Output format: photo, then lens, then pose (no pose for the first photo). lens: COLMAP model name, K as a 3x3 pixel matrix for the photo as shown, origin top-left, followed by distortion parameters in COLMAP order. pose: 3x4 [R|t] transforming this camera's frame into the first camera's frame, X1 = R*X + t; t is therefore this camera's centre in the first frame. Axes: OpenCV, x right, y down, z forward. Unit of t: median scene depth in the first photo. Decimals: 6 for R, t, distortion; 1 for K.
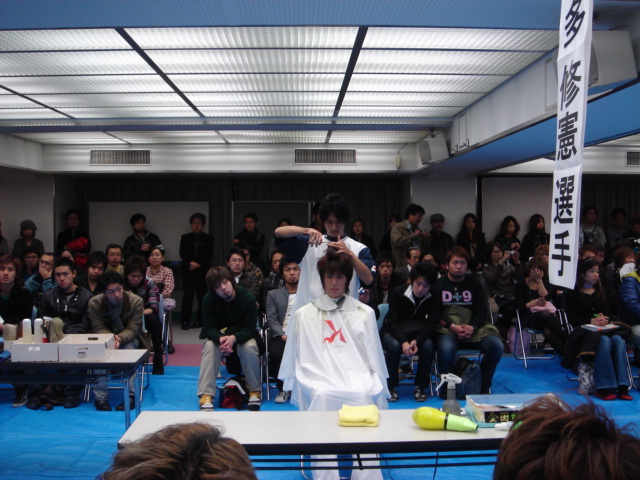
lens RADIAL K [[747.0, 0, 320.0], [0, 747.0, 240.0], [0, 0, 1]] dist [-0.168188, 0.028378]
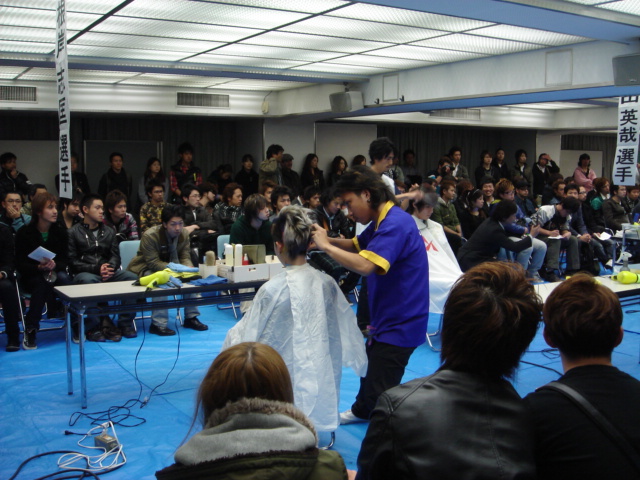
lens RADIAL K [[747.0, 0, 320.0], [0, 747.0, 240.0], [0, 0, 1]] dist [-0.168188, 0.028378]
pose [[0.865974, -0.045010, 0.498059, -0.391380], [0.004922, 0.996660, 0.081511, 0.003836], [-0.500064, -0.068135, 0.863304, -0.027046]]
